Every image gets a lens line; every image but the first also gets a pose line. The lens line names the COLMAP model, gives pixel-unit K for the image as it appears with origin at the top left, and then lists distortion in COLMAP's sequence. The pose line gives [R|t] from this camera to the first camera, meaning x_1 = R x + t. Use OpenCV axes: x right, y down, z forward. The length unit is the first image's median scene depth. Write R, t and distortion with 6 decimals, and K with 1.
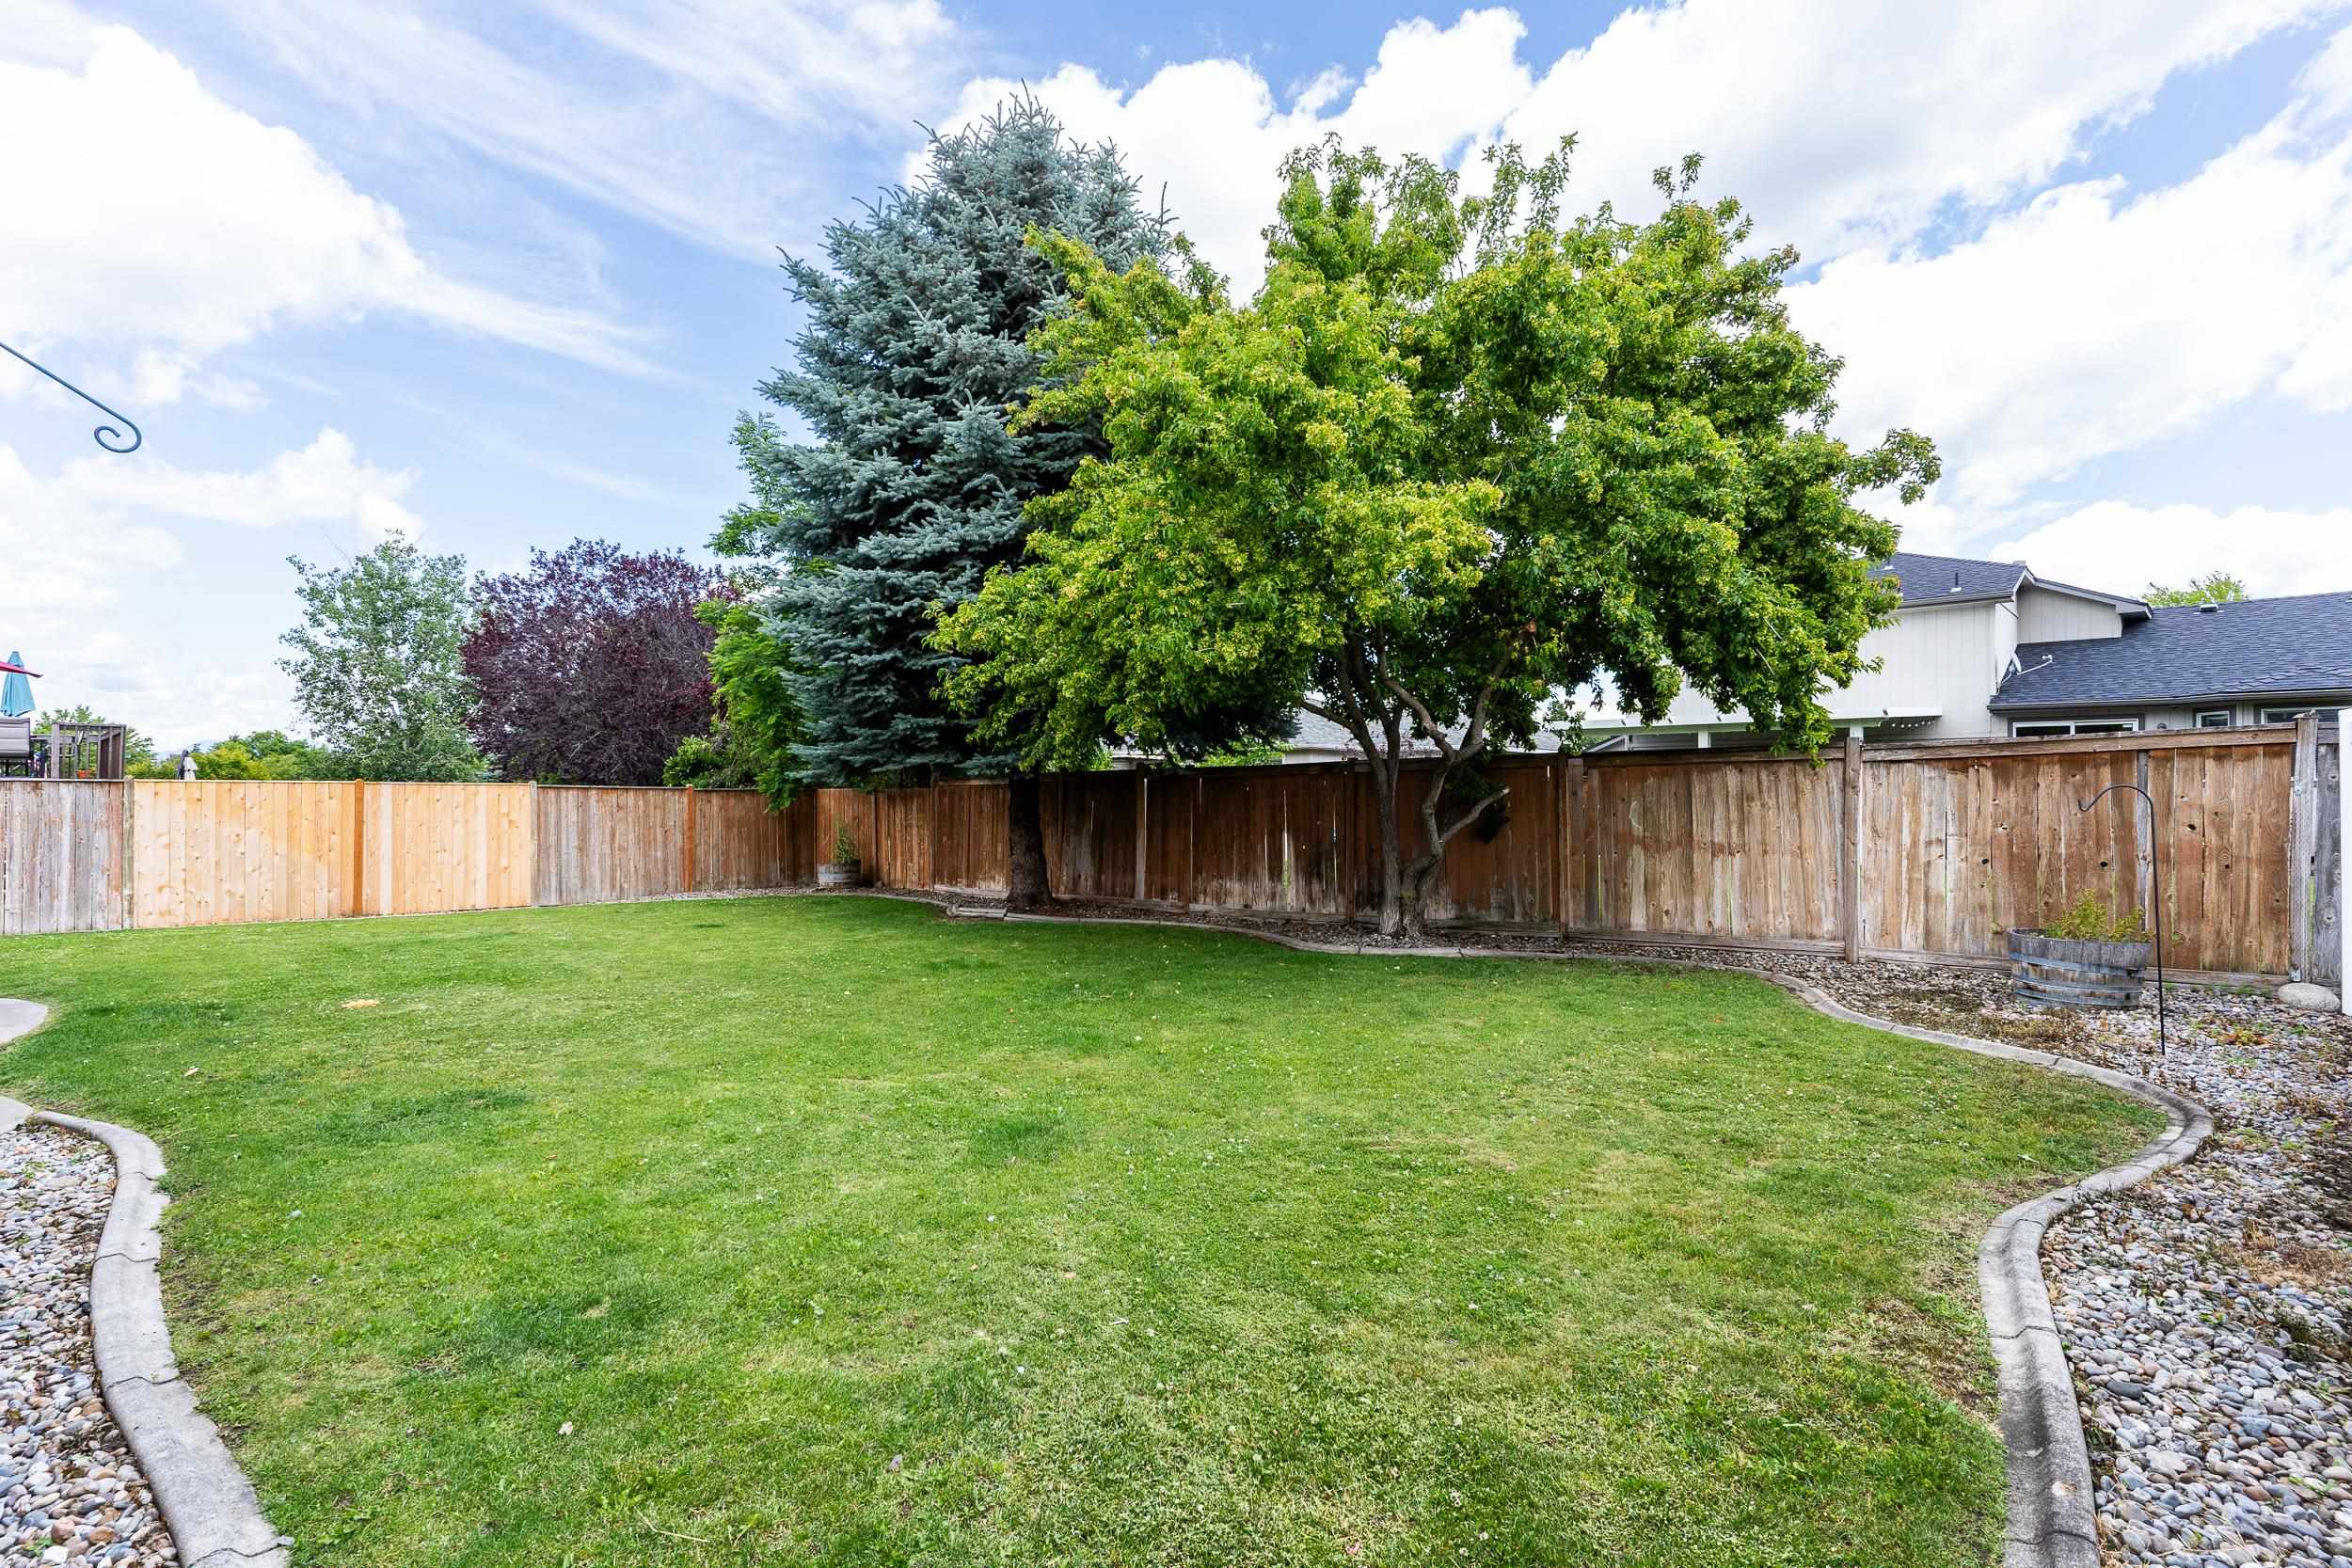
lens RADIAL K [[1124.6, 0, 1151.3], [0, 1124.6, 801.1], [0, 0, 1]] dist [0.003343, 0.000761]
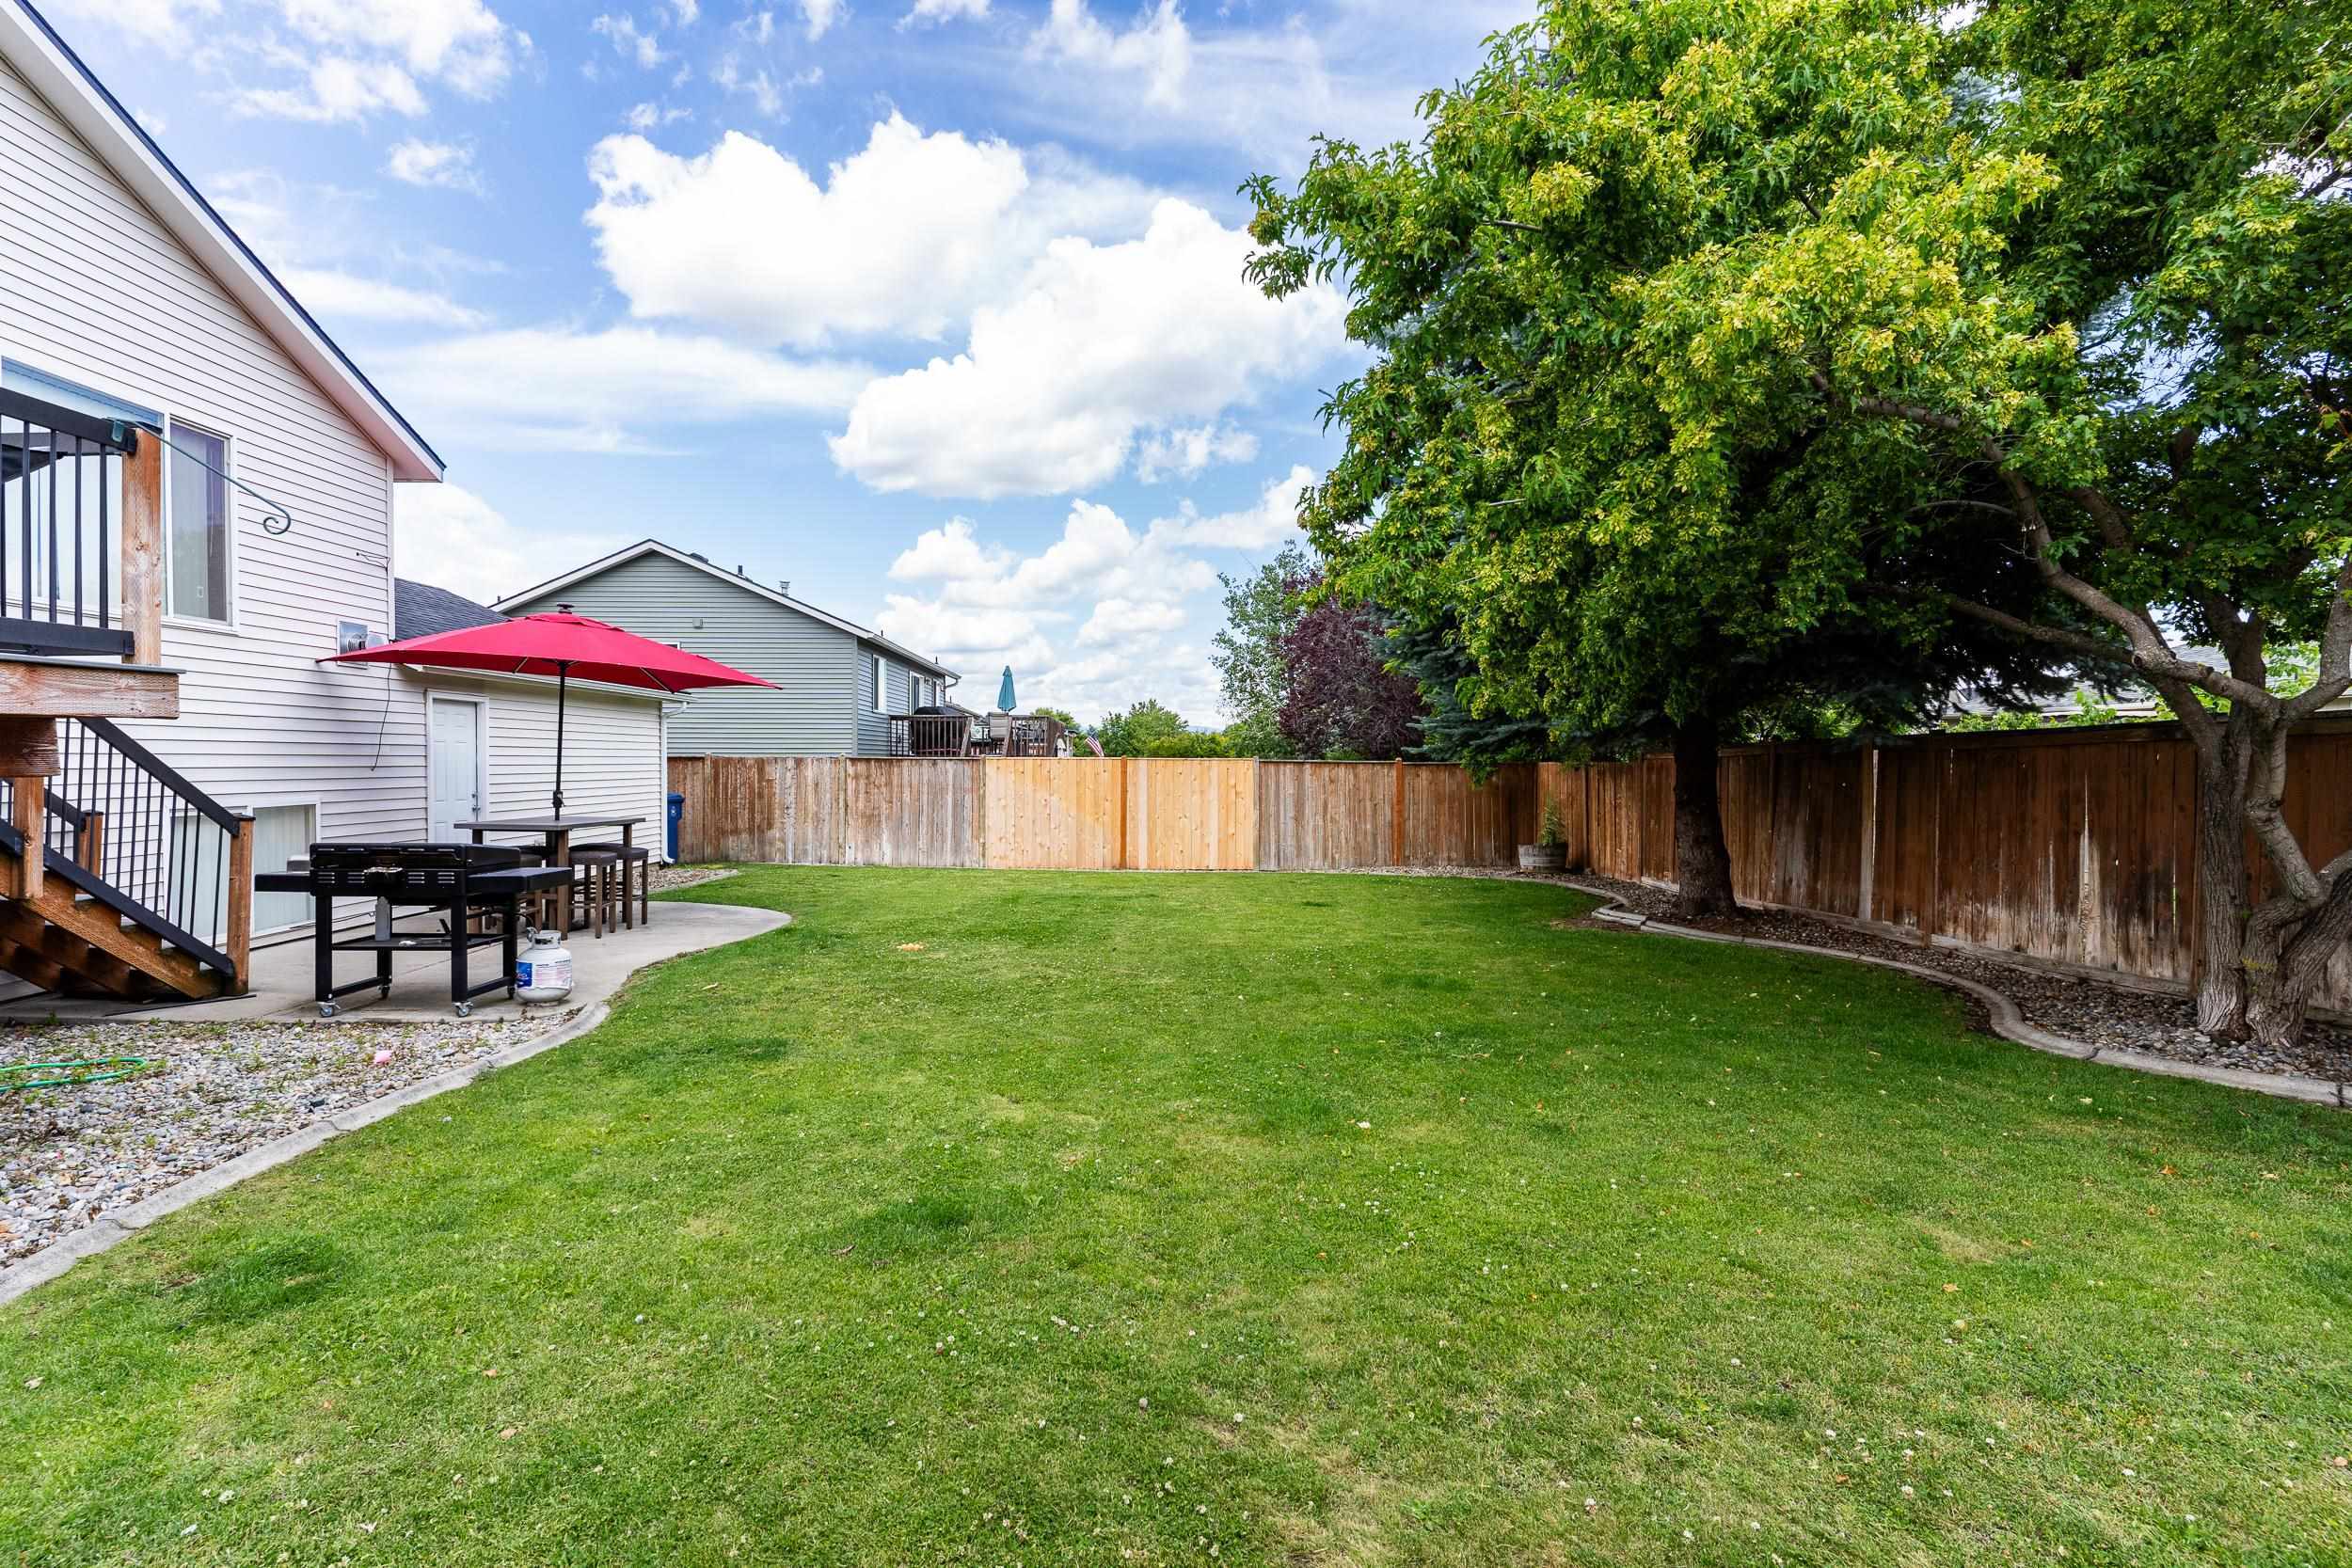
lens RADIAL K [[1124.7, 0, 1176.0], [0, 1124.7, 784.0], [0, 0, 1]] dist [0.003367, 0.000835]
pose [[0.699157, 0.013530, -0.714840, 0.195069], [-0.003568, 0.999875, 0.015435, -0.007937], [0.714959, -0.008241, 0.699117, 0.196908]]
